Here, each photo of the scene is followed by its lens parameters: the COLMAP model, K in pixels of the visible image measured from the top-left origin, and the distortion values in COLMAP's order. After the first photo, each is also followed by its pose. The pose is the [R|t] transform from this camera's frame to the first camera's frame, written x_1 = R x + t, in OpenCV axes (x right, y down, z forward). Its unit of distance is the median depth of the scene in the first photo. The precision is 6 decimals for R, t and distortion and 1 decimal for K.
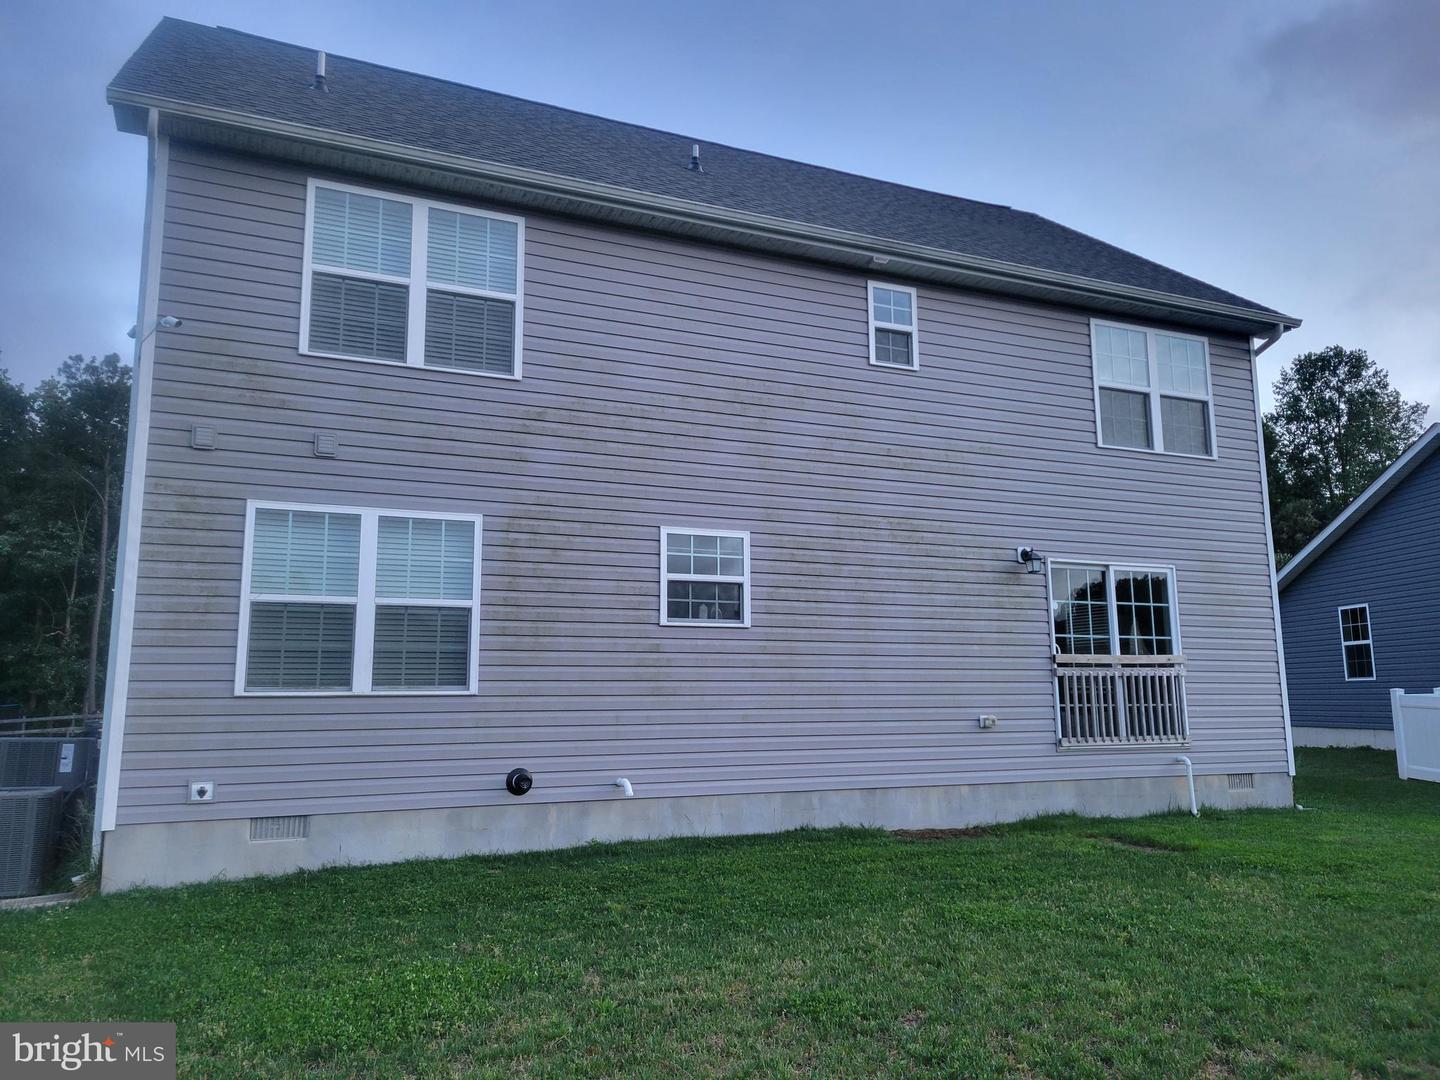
lens RADIAL K [[1083.2, 0, 717.9], [0, 1083.2, 546.2], [0, 0, 1]] dist [0.011627, -0.011561]
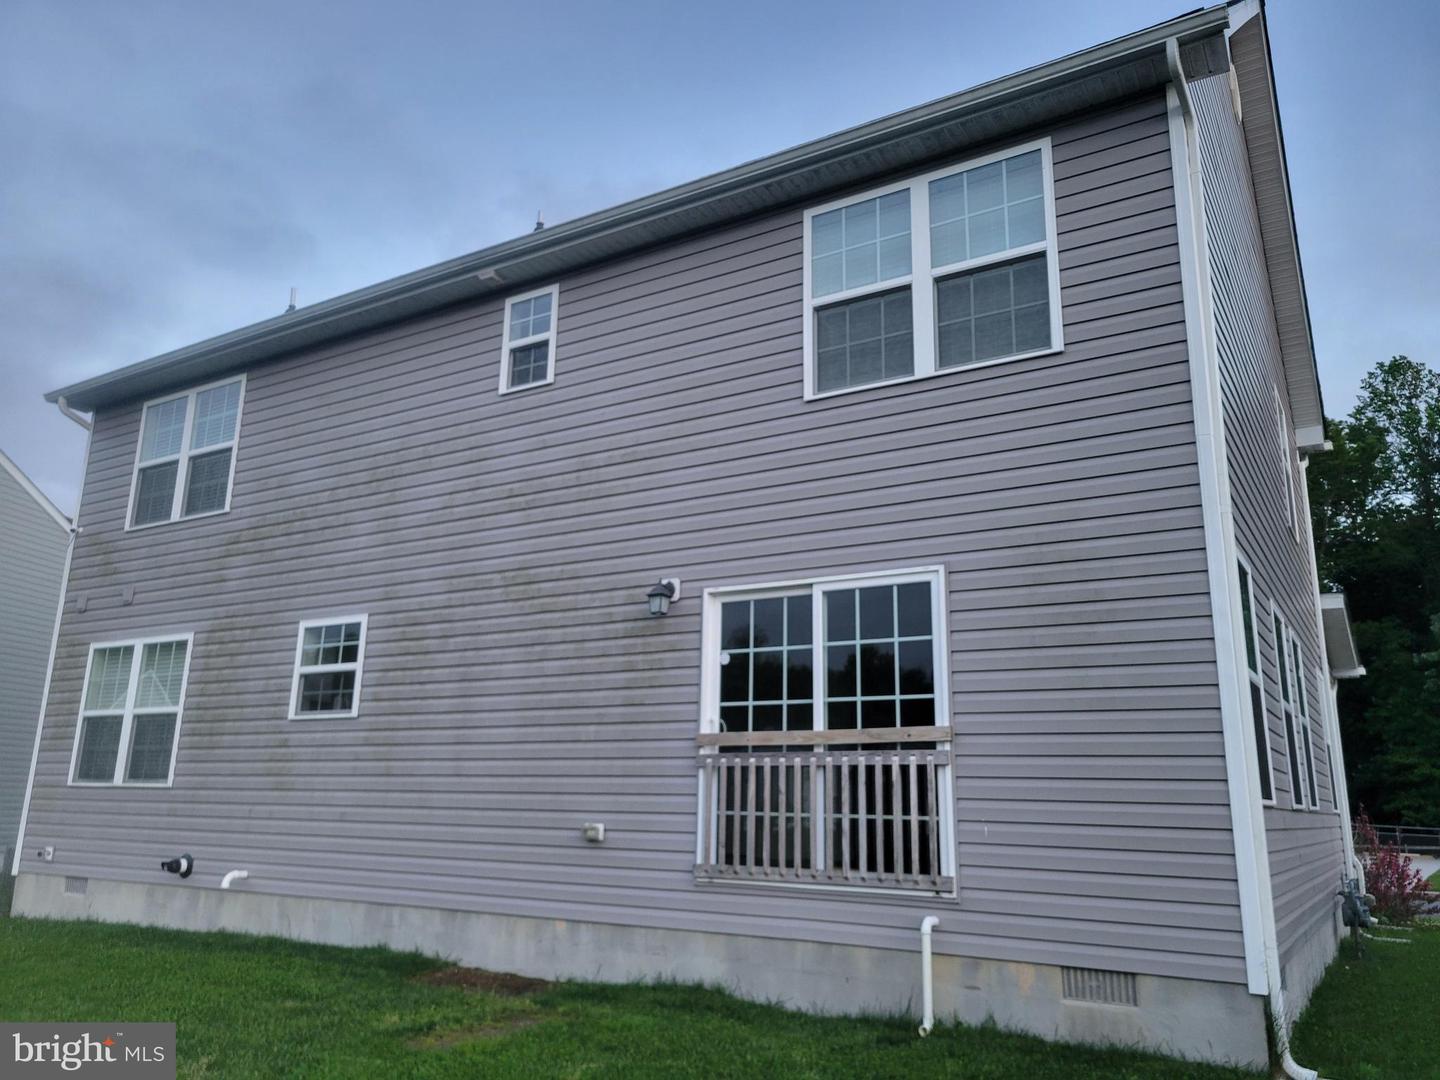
lens RADIAL K [[1083.2, 0, 720.5], [0, 1083.2, 528.7], [0, 0, 1]] dist [0.011627, -0.011561]
pose [[0.572693, -0.181458, -0.799434, 0.925875], [0.102826, 0.983393, -0.149551, 0.082068], [0.813295, 0.003444, 0.581841, 0.665902]]
